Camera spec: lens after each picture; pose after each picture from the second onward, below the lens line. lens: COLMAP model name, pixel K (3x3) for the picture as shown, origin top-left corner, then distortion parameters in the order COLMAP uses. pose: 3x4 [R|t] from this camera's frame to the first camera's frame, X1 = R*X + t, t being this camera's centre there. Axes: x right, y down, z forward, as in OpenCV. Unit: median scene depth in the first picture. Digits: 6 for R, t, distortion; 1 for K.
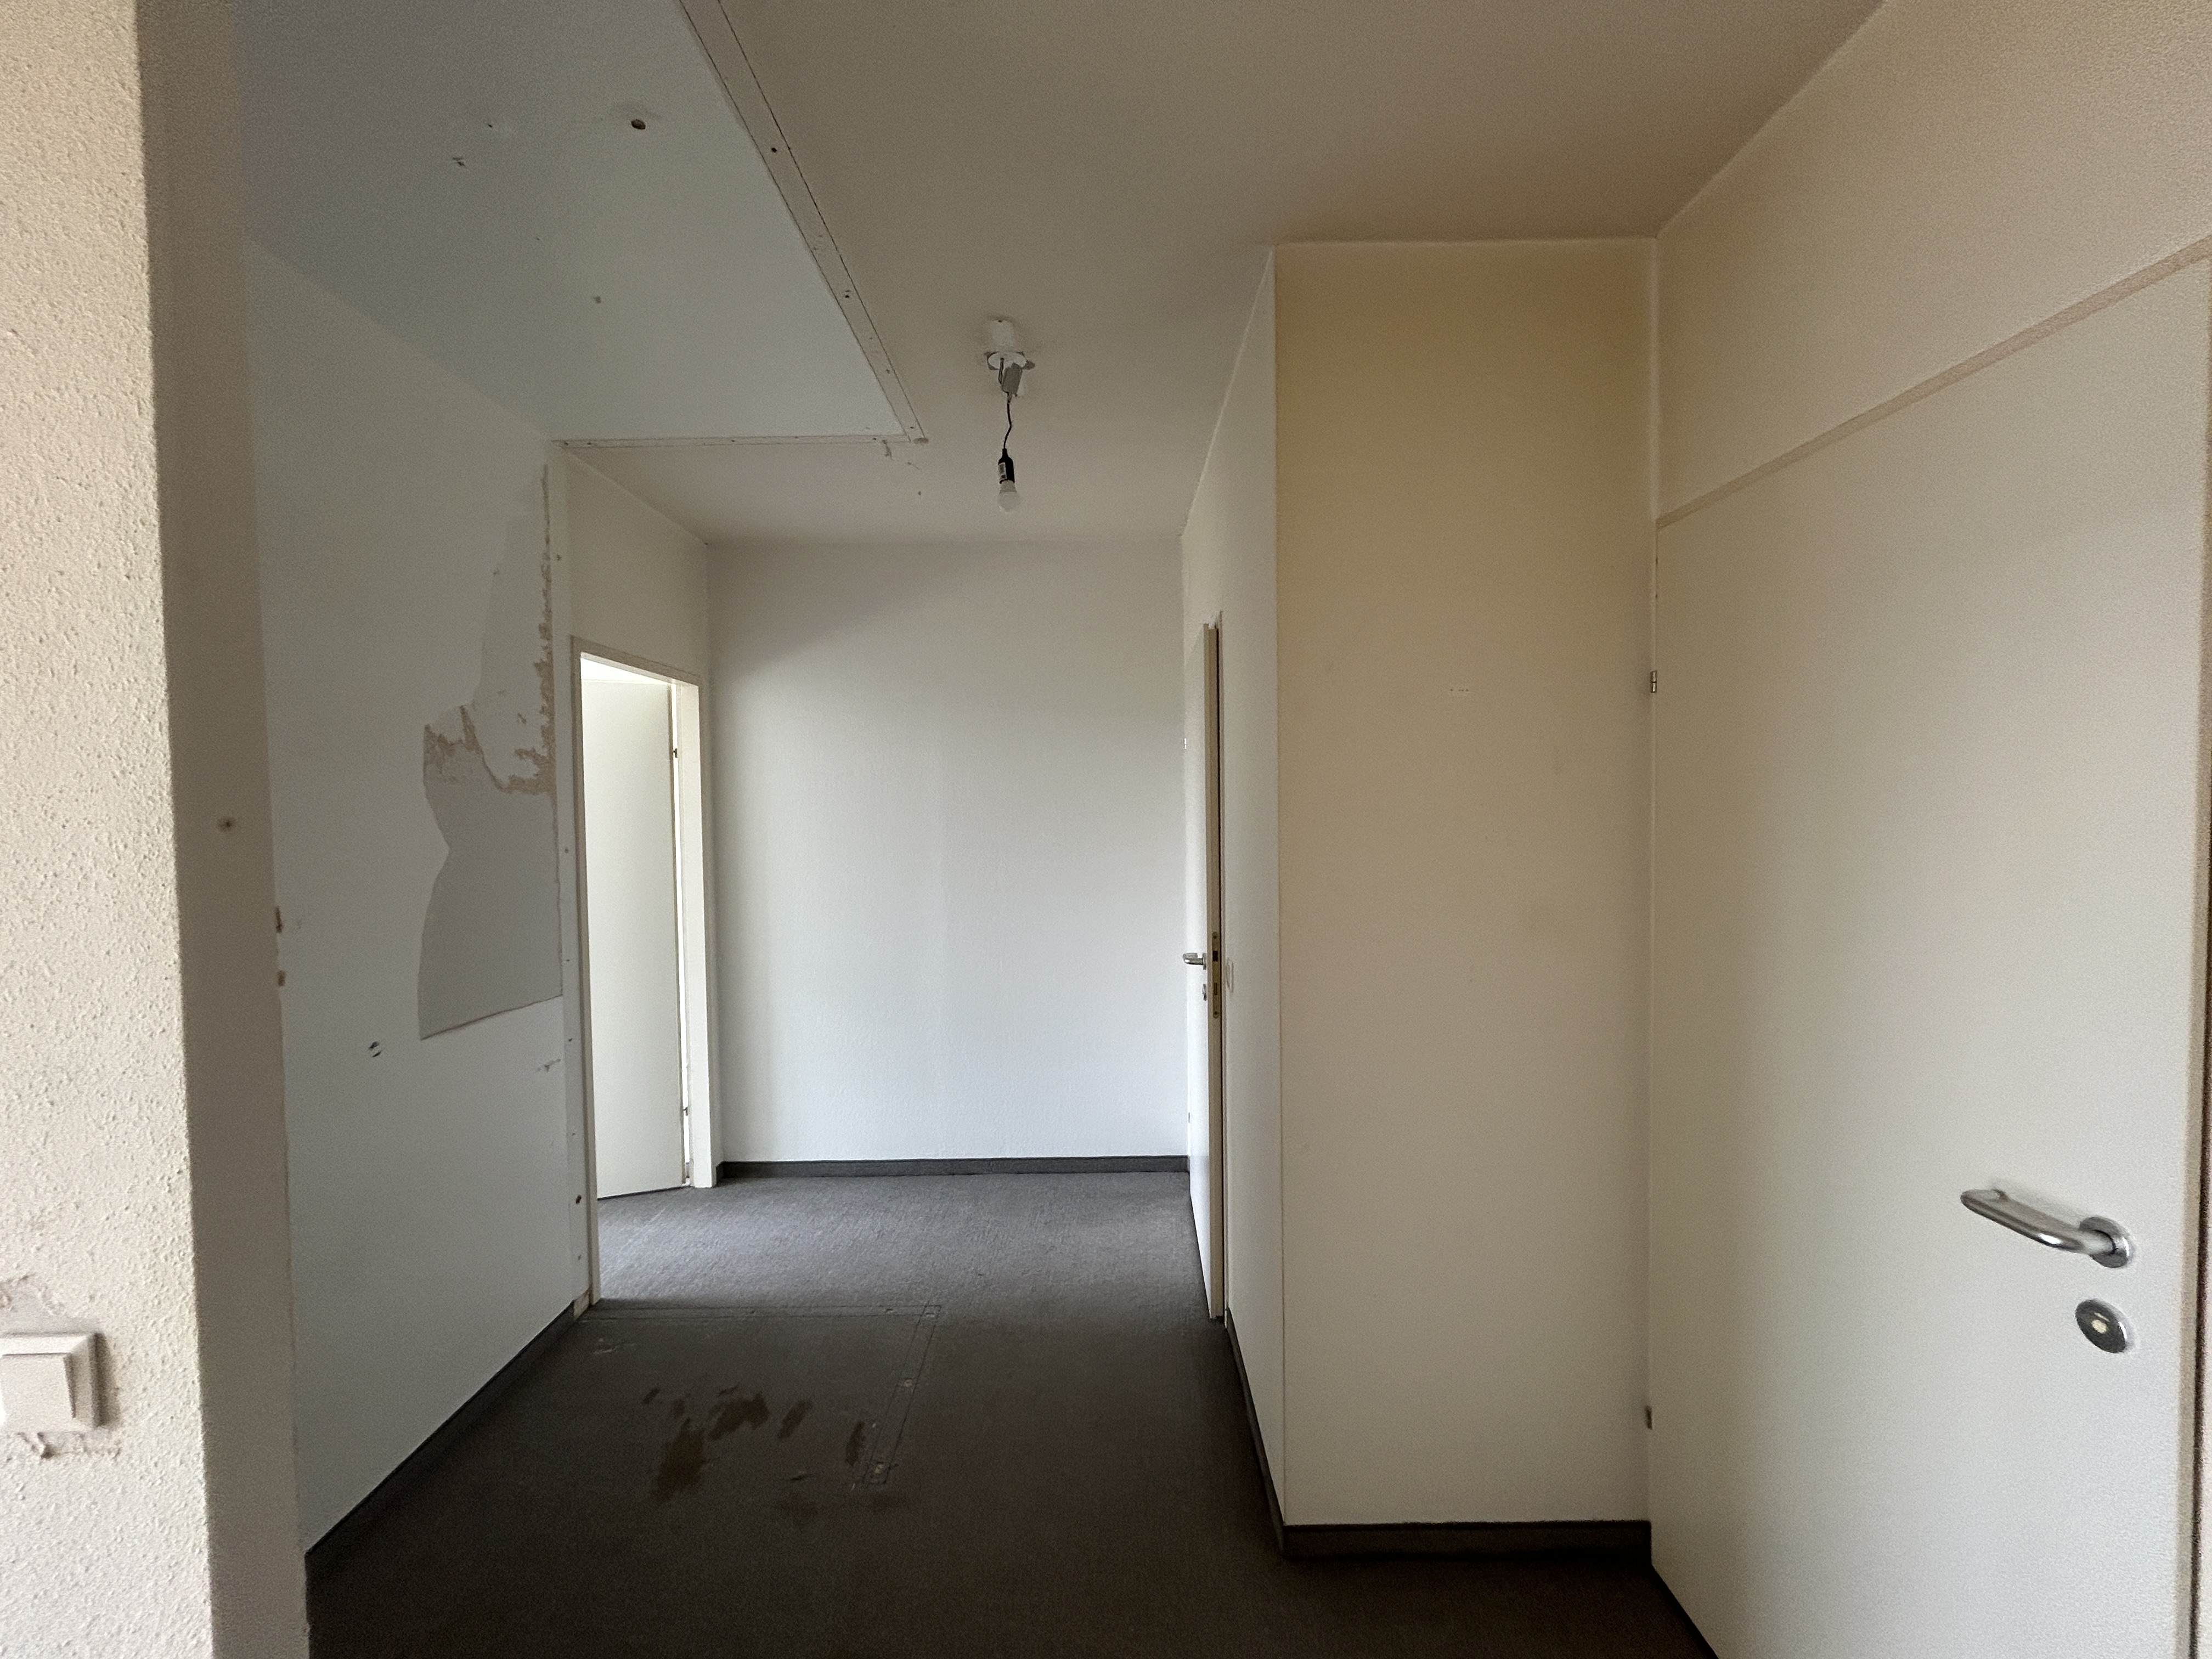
lens RADIAL K [[895.5, 0, 1105.1], [0, 895.5, 829.5], [0, 0, 1]] dist [-0.001263, 0.000013]
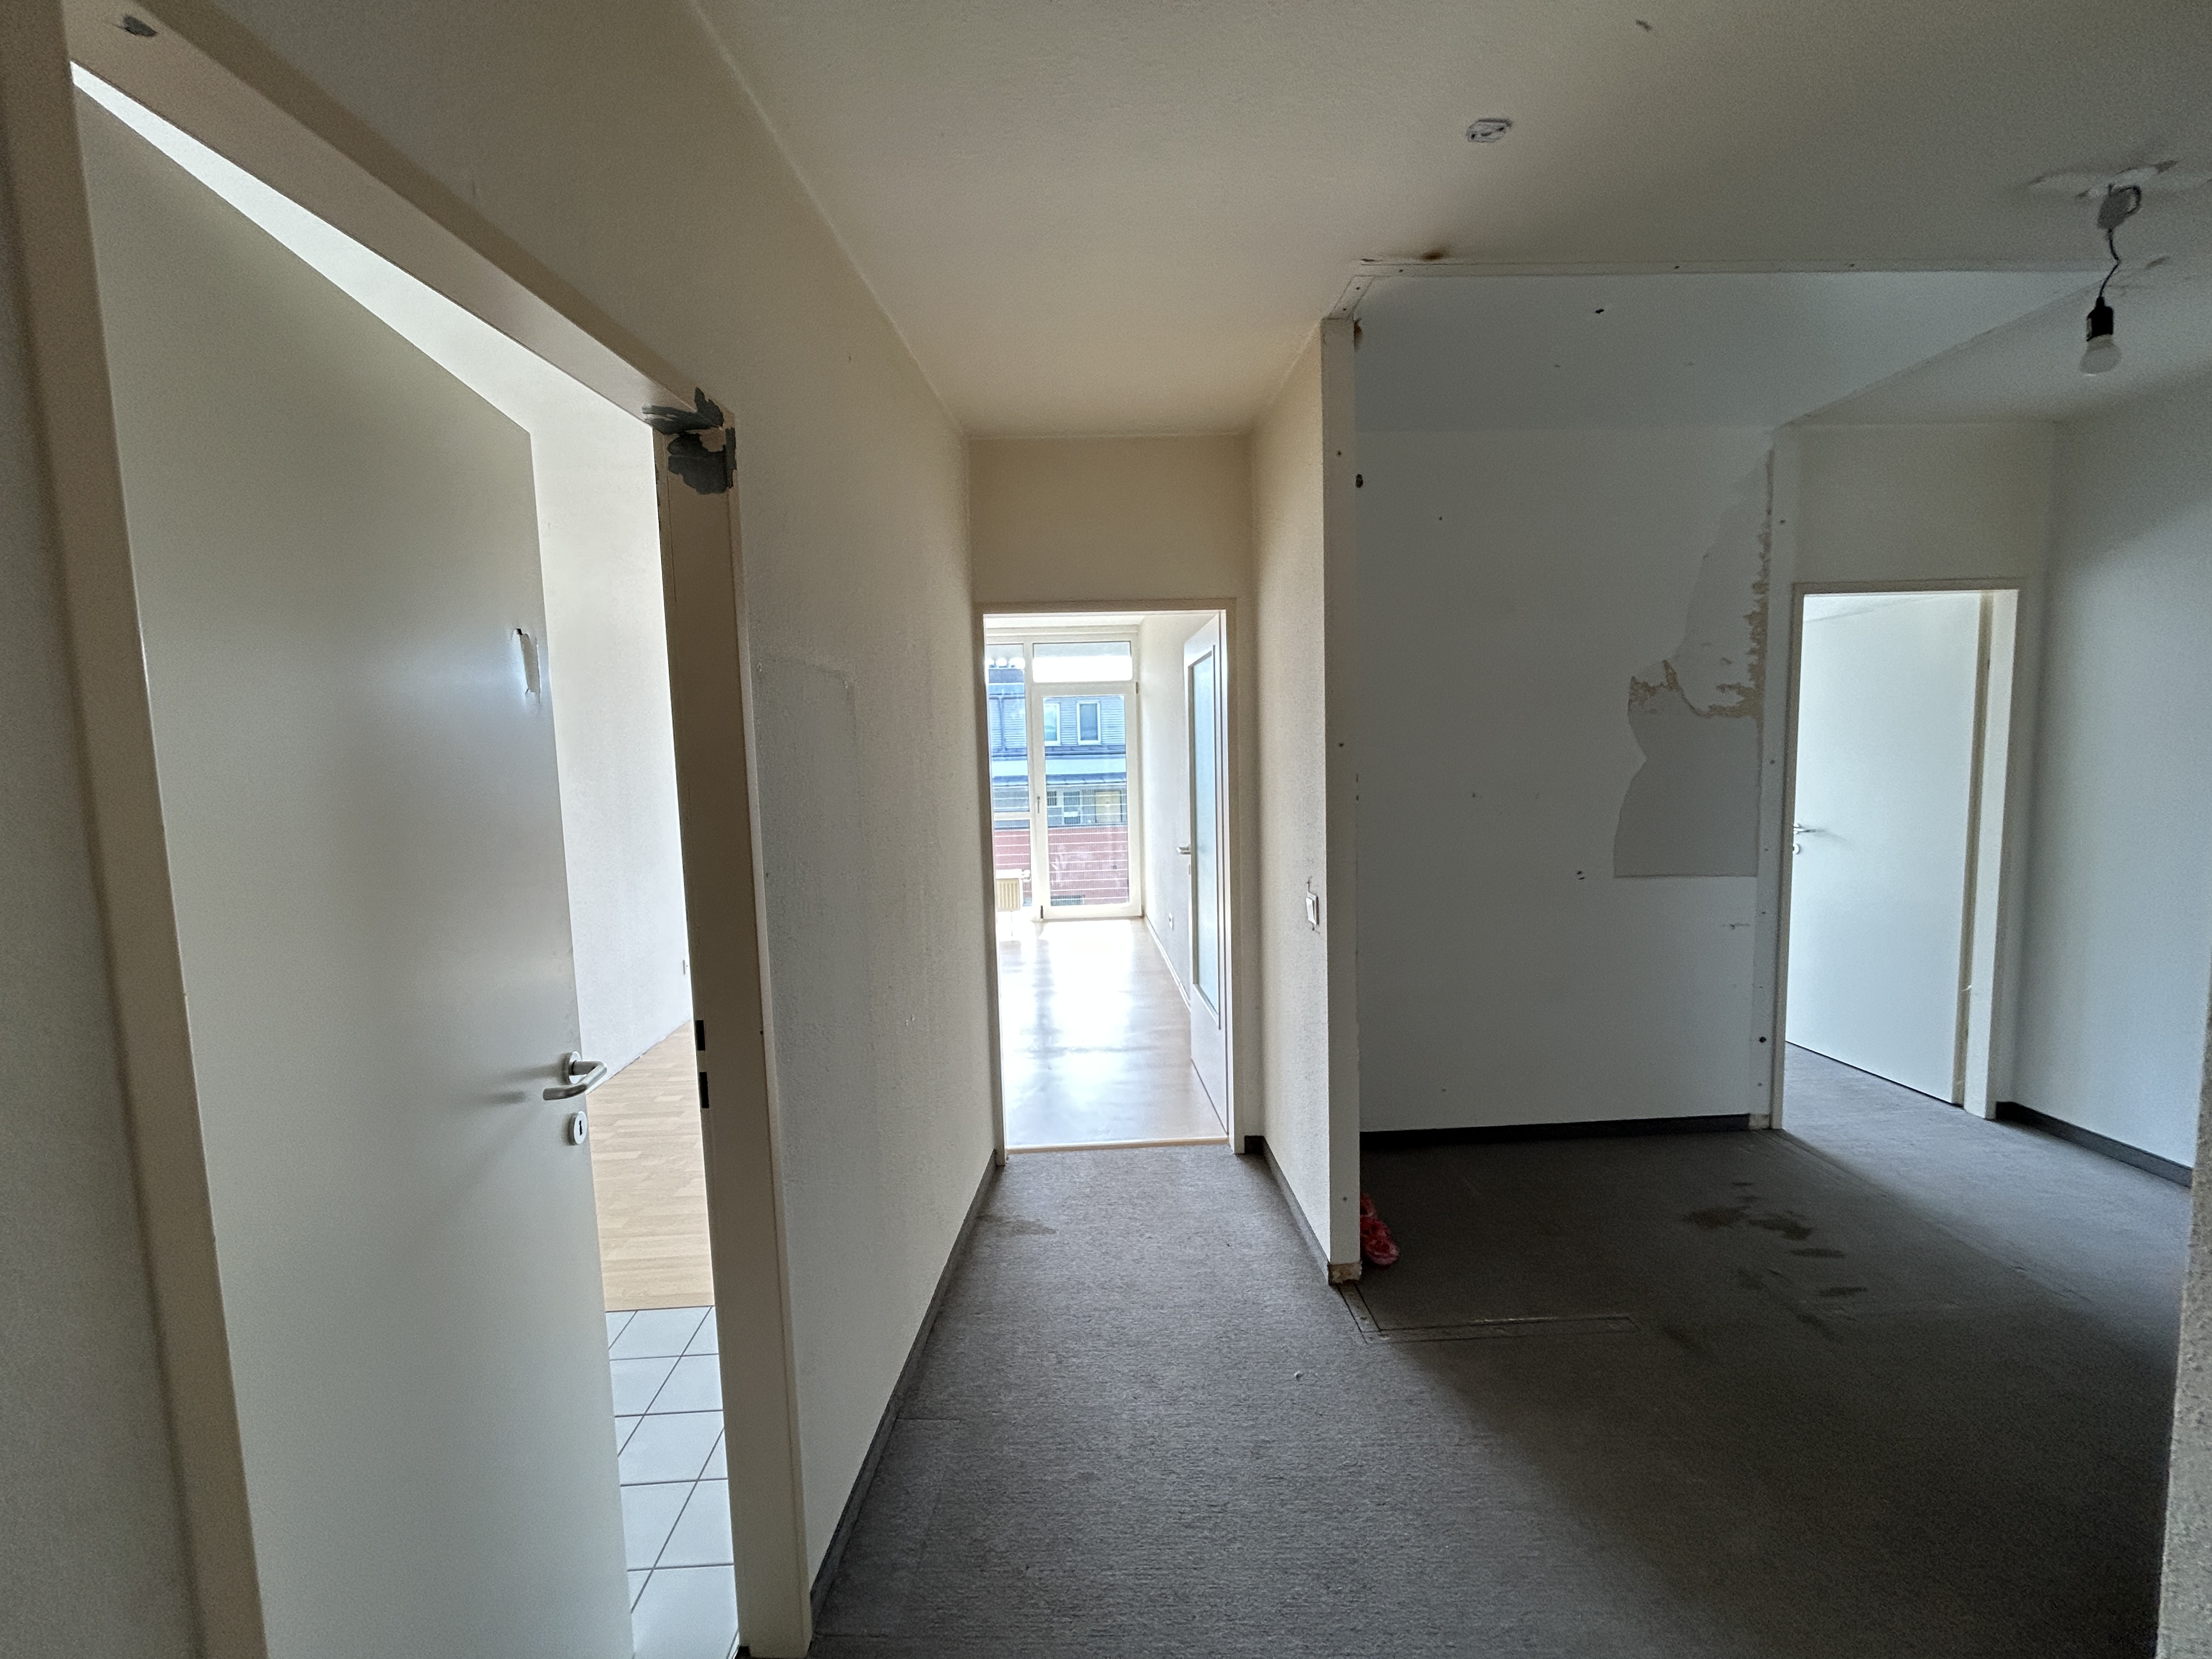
lens RADIAL K [[895.5, 0, 1103.7], [0, 895.5, 828.9], [0, 0, 1]] dist [-0.001263, 0.000013]
pose [[0.050825, 0.098191, -0.993869, 0.628988], [-0.001100, 0.995160, 0.098262, -0.005533], [0.998707, -0.003901, 0.050687, 0.010405]]
